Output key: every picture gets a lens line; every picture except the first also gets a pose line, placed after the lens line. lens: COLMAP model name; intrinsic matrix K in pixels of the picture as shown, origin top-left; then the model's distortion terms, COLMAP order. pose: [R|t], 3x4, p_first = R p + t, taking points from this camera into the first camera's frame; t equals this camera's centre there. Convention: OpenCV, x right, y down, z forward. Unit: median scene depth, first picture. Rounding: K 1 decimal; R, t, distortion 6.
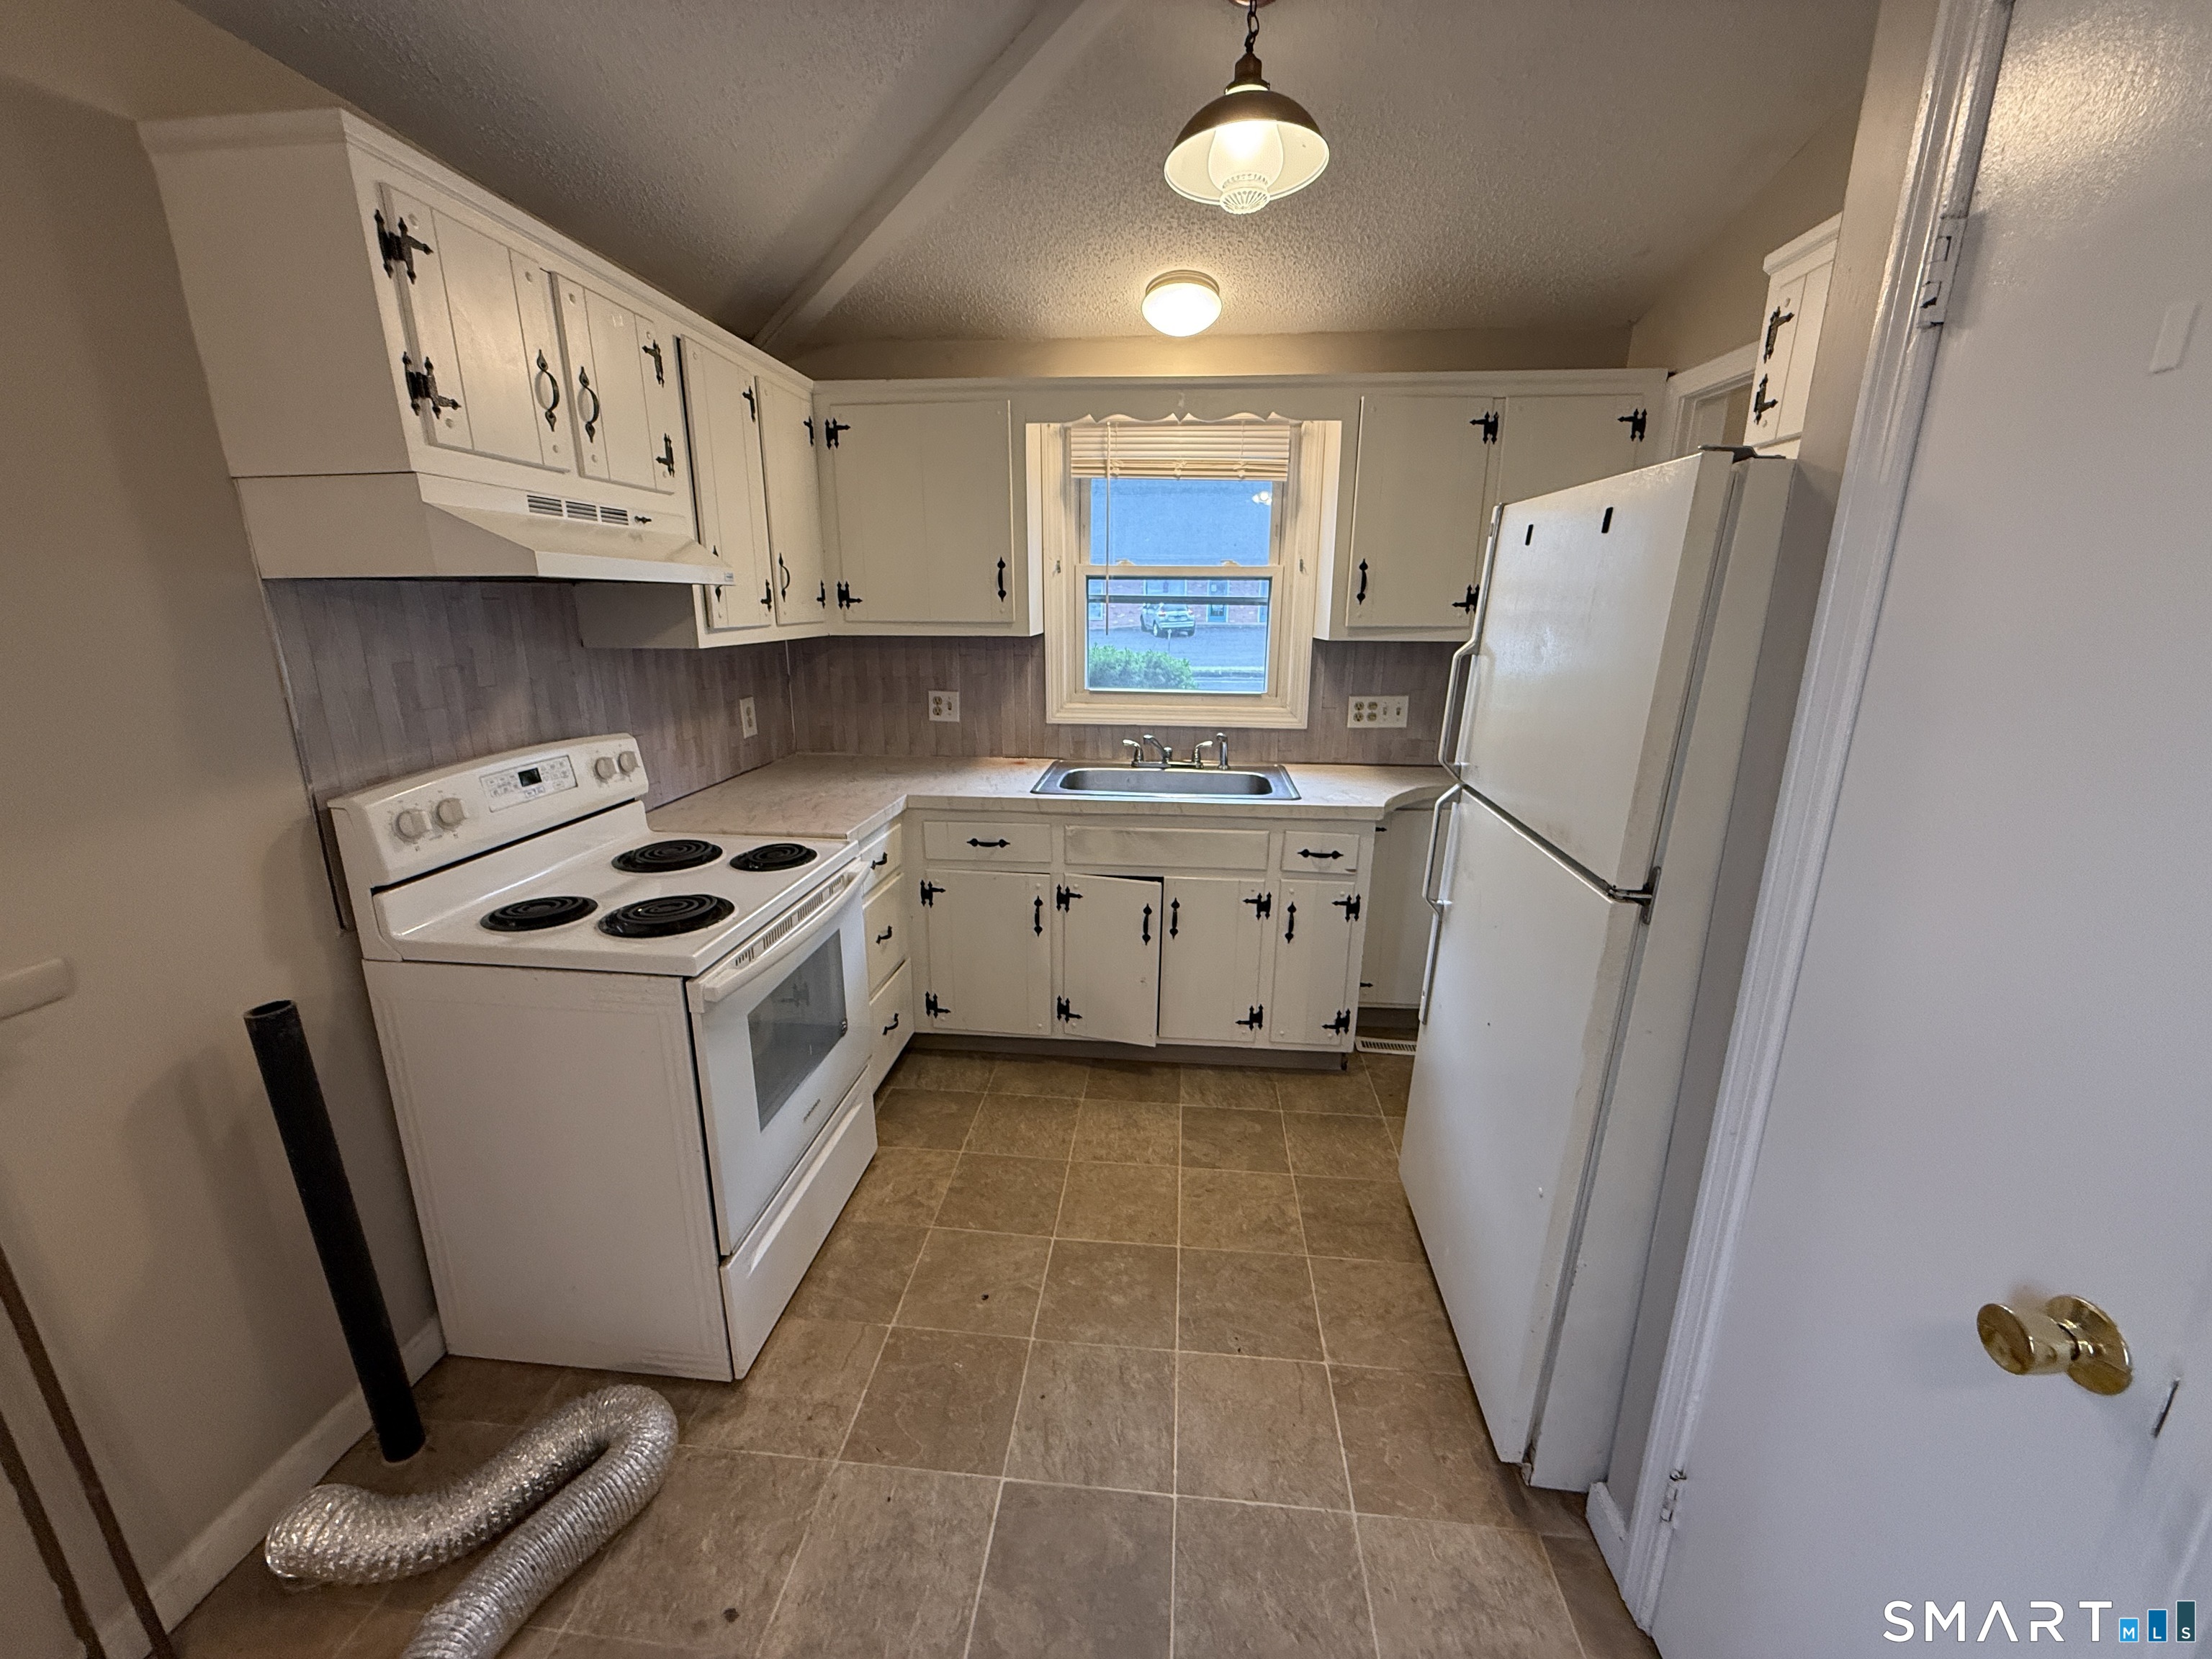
lens RADIAL K [[877.3, 0, 1101.2], [0, 877.3, 831.9], [0, 0, 1]] dist [0.001021, 0.000080]
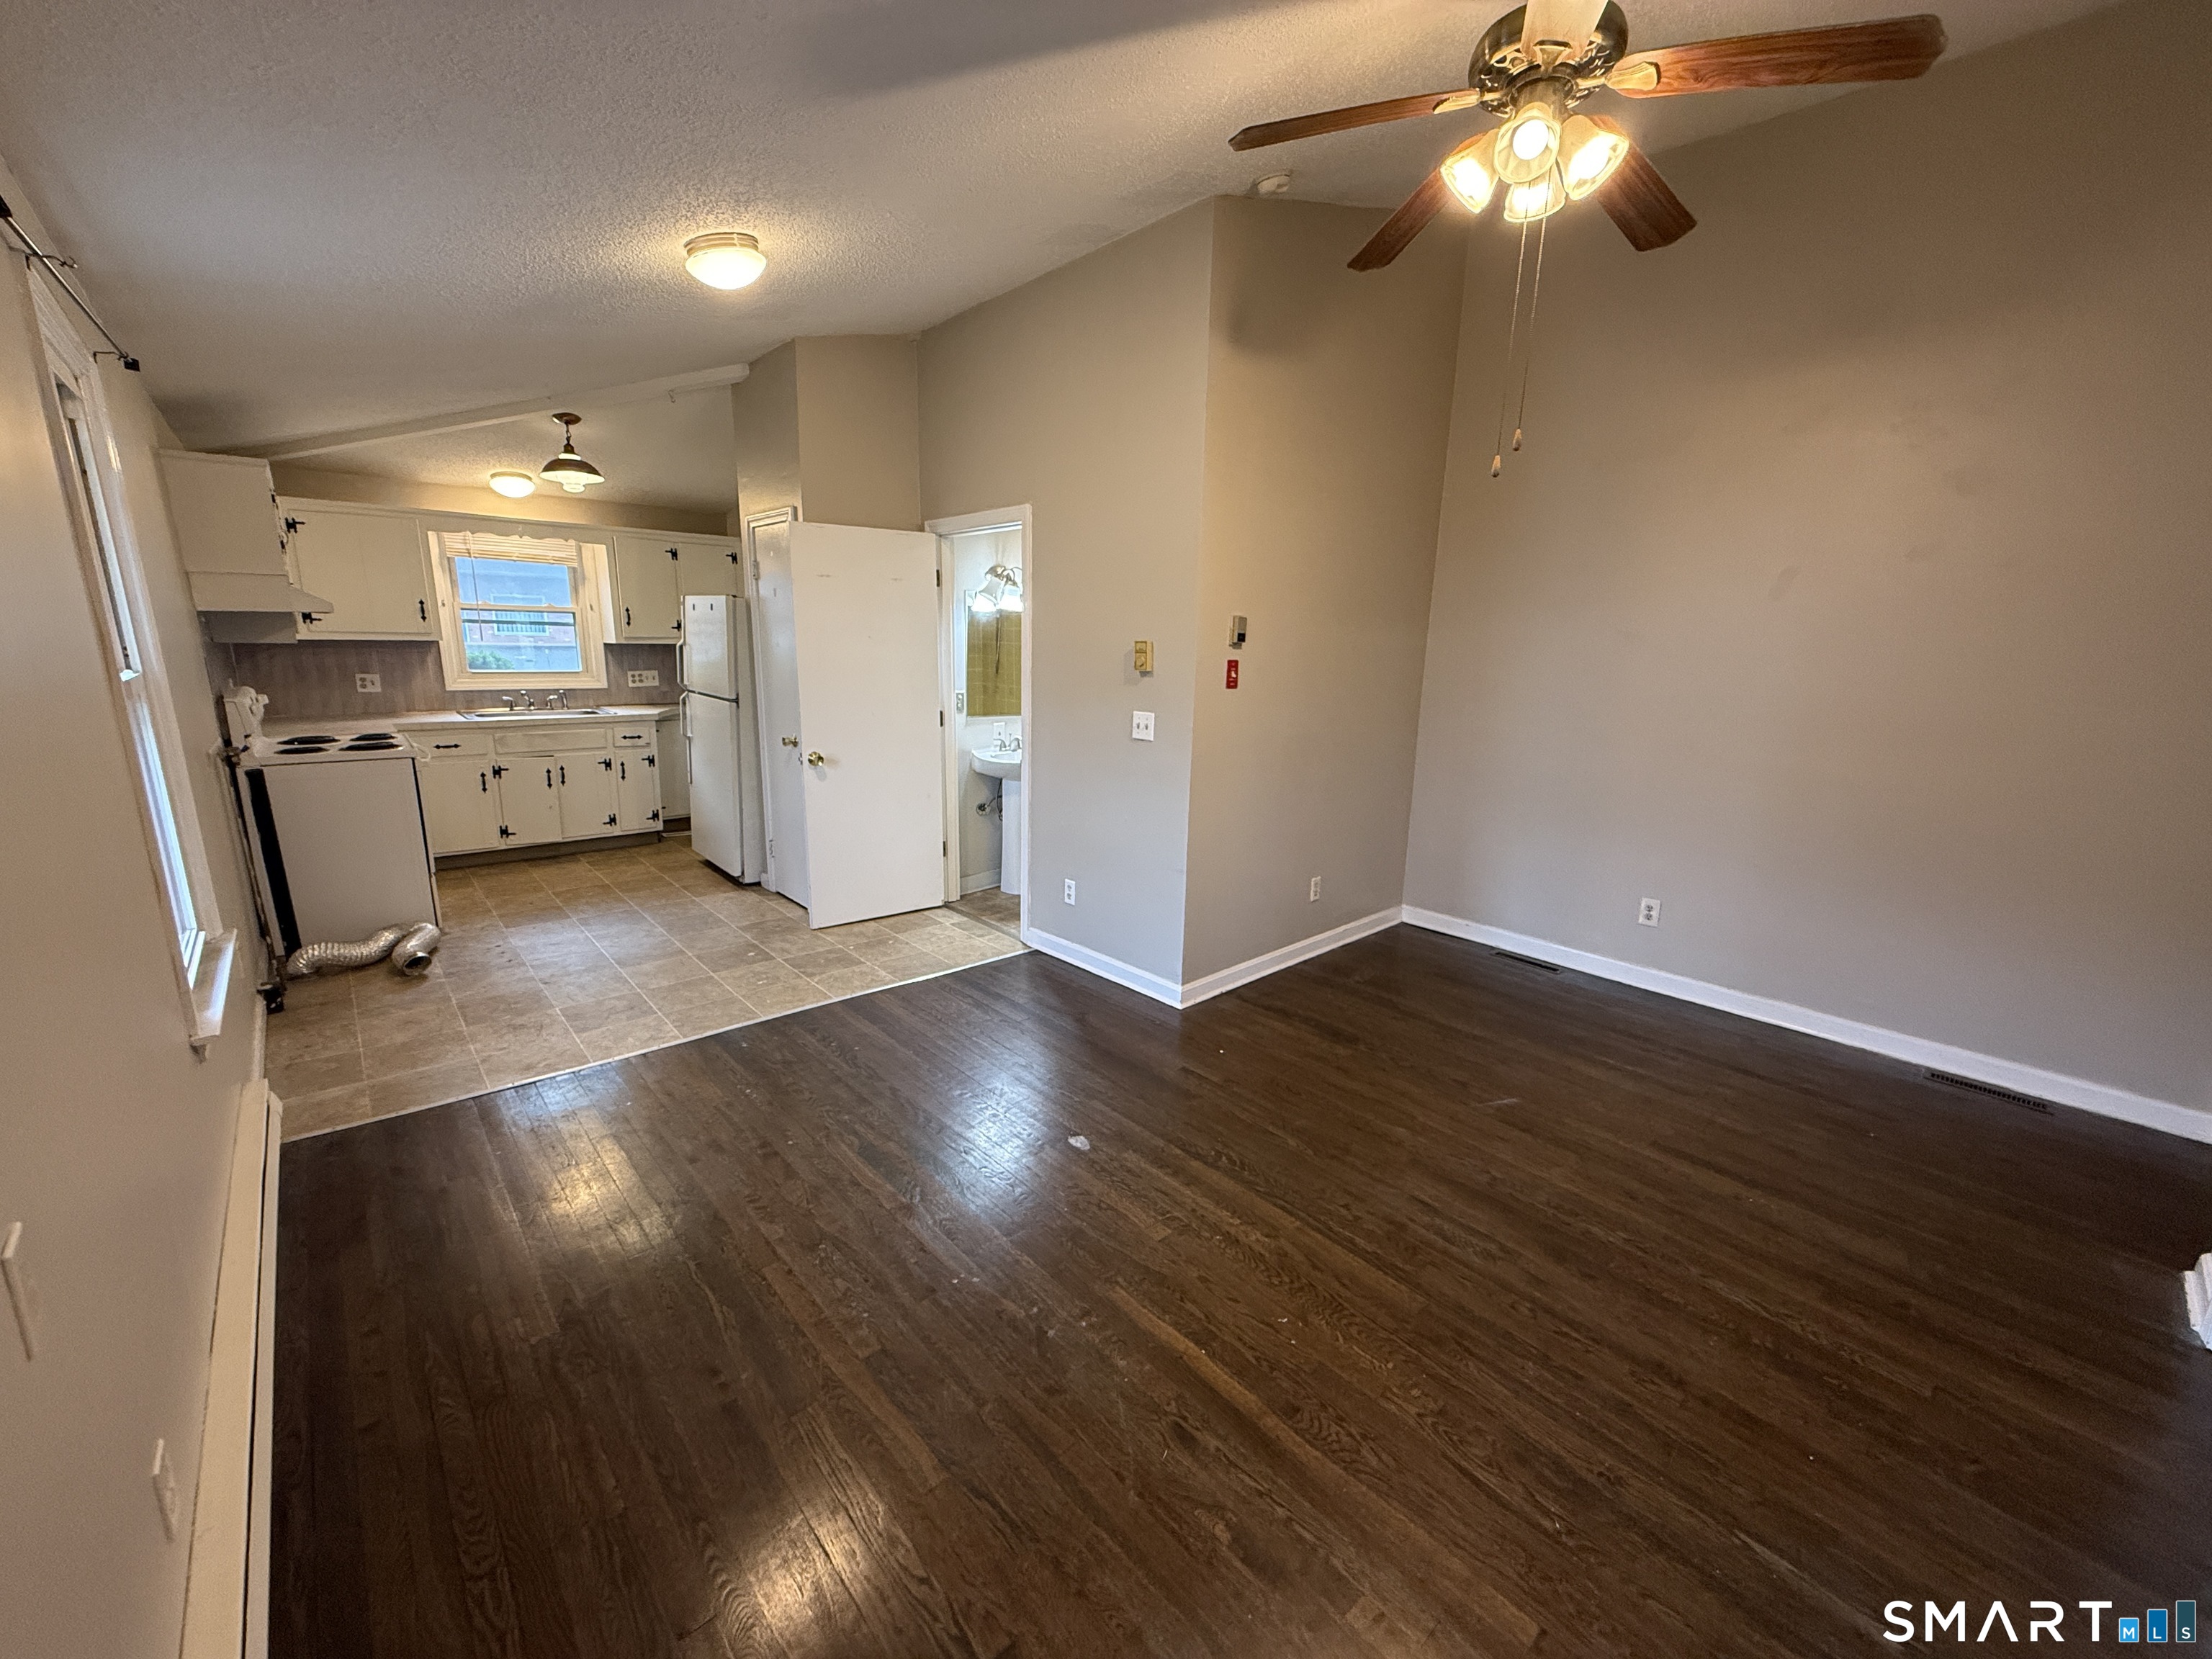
lens RADIAL K [[877.3, 0, 1098.7], [0, 877.3, 833.4], [0, 0, 1]] dist [0.001021, 0.000080]
pose [[0.680234, -0.150234, 0.717434, -0.549534], [0.166285, 0.984881, 0.048575, 0.334397], [-0.713884, 0.086256, 0.694931, -1.306760]]
